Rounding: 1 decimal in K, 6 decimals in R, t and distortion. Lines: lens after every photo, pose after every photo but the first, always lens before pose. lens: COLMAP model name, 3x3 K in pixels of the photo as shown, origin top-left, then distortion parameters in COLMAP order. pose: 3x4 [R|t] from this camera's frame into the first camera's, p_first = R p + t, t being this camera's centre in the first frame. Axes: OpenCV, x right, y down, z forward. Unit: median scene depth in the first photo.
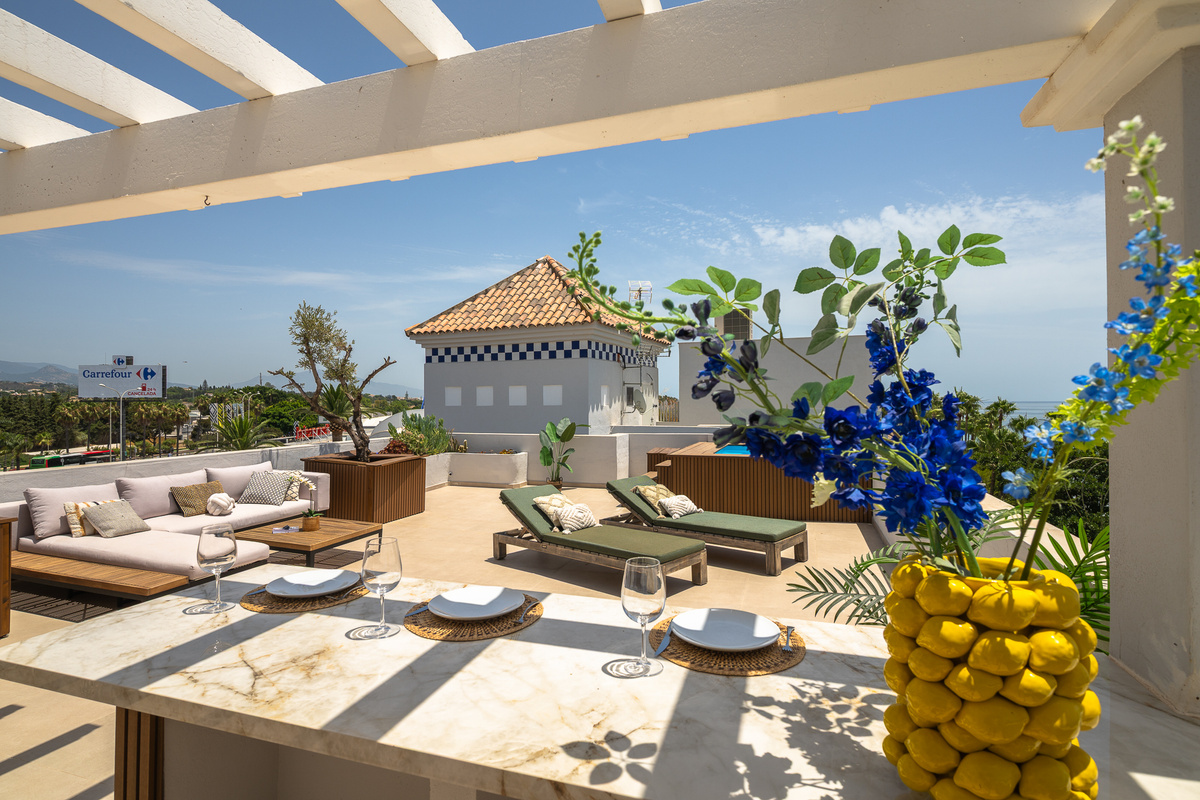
lens RADIAL K [[584.2, 0, 601.0], [0, 584.2, 403.1], [0, 0, 1]] dist [-0.002549, 0.000234]
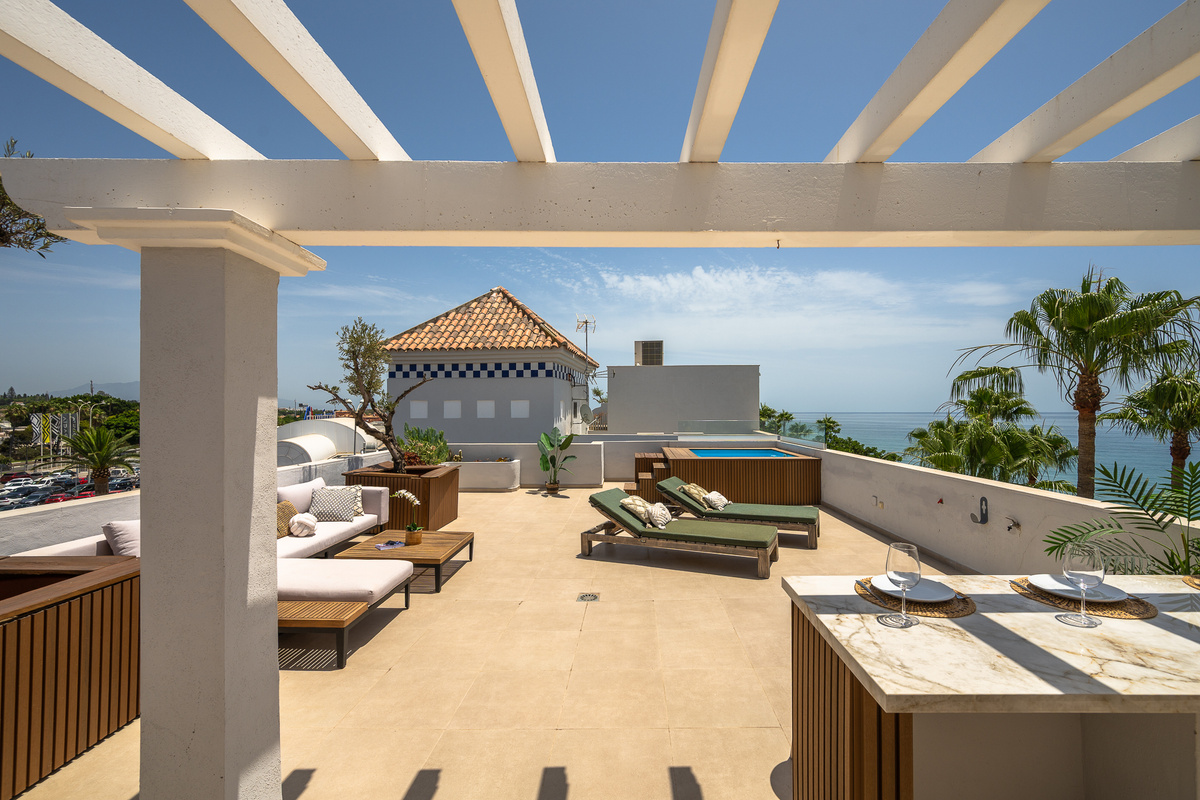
lens RADIAL K [[481.1, 0, 629.3], [0, 481.1, 412.7], [0, 0, 1]] dist [-0.006832, 0.002464]
pose [[0.950980, 0.000974, 0.309250, -0.430015], [-0.000677, 0.999999, -0.001068, -0.012701], [-0.309250, 0.000806, 0.950980, 0.086636]]
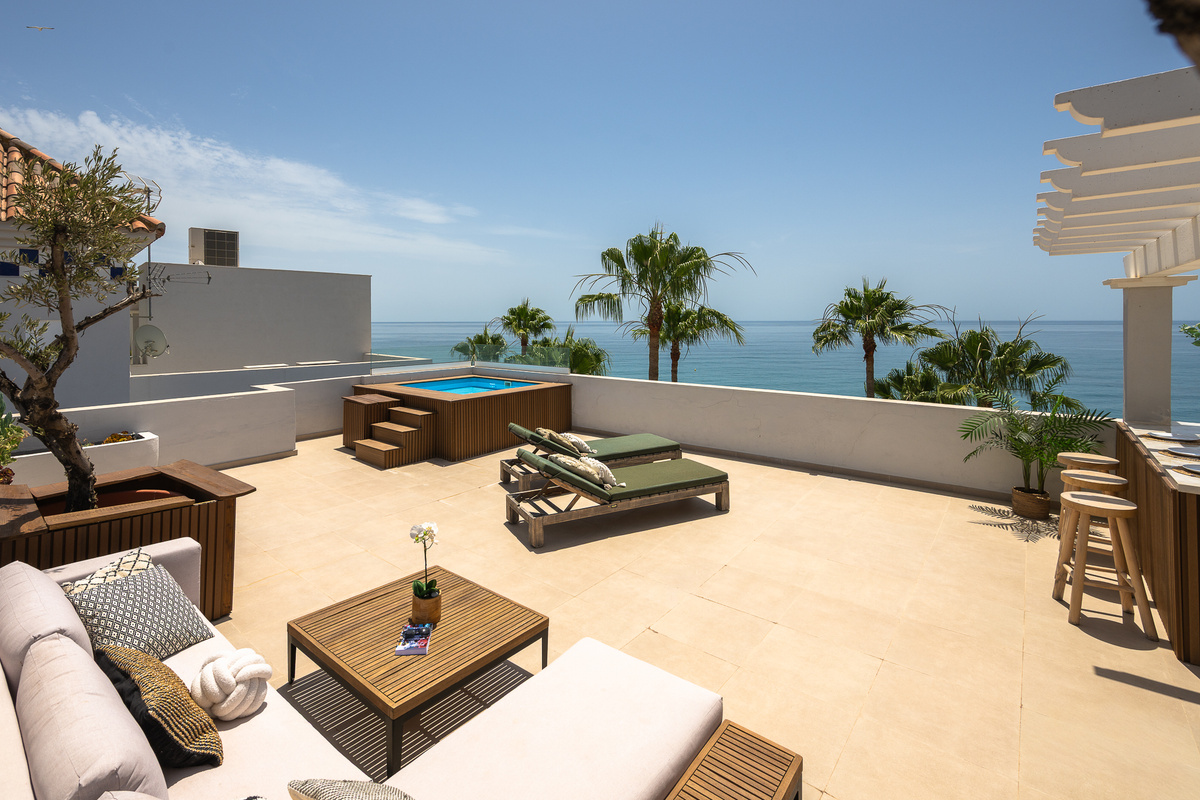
lens RADIAL K [[537.4, 0, 556.6], [0, 537.4, 310.8], [0, 0, 1]] dist [0.005046, -0.001508]
pose [[0.390380, 0.018515, 0.920468, -0.983817], [0.005676, 0.999730, -0.022516, -0.062976], [-0.920636, 0.014014, 0.390170, 0.742944]]
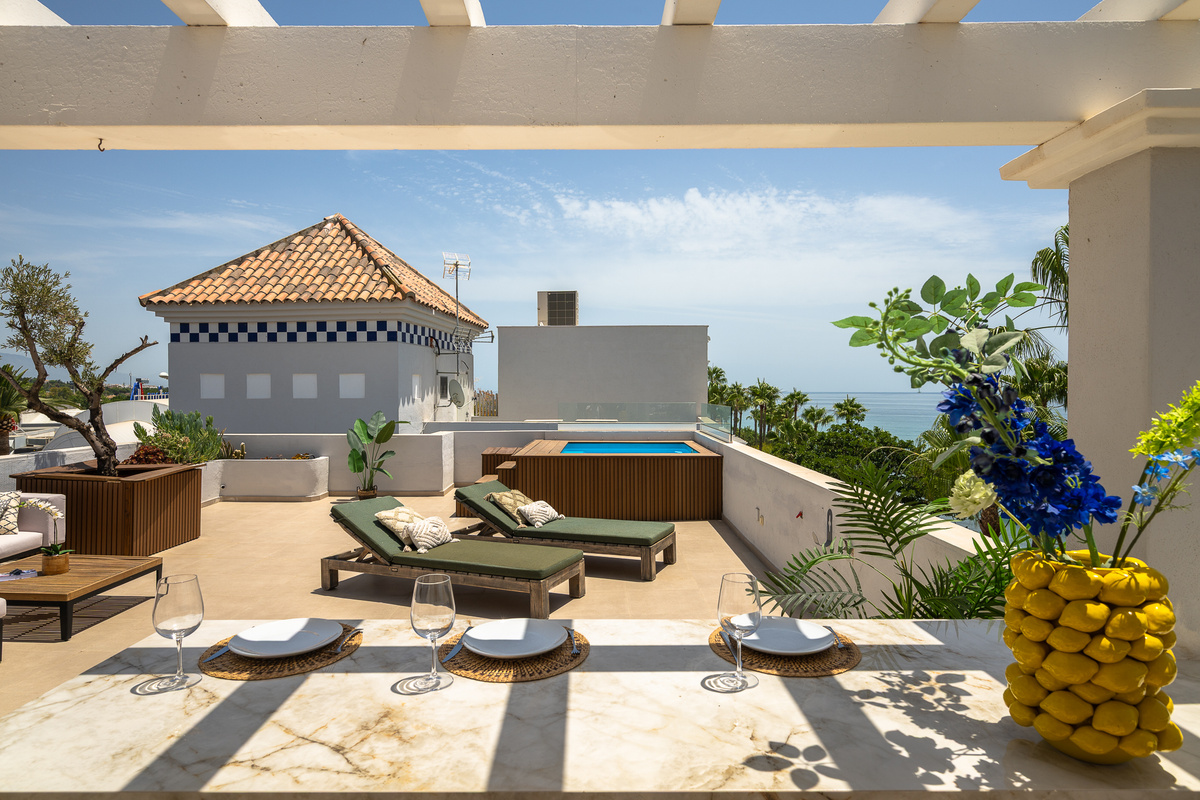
lens RADIAL K [[666.9, 0, 599.1], [0, 666.9, 403.8], [0, 0, 1]] dist [-0.001301, -0.000940]
pose [[0.949286, -0.002140, 0.314407, -0.120411], [-0.003138, 0.999863, 0.016281, -0.011381], [-0.314398, -0.016442, 0.949149, -0.005169]]
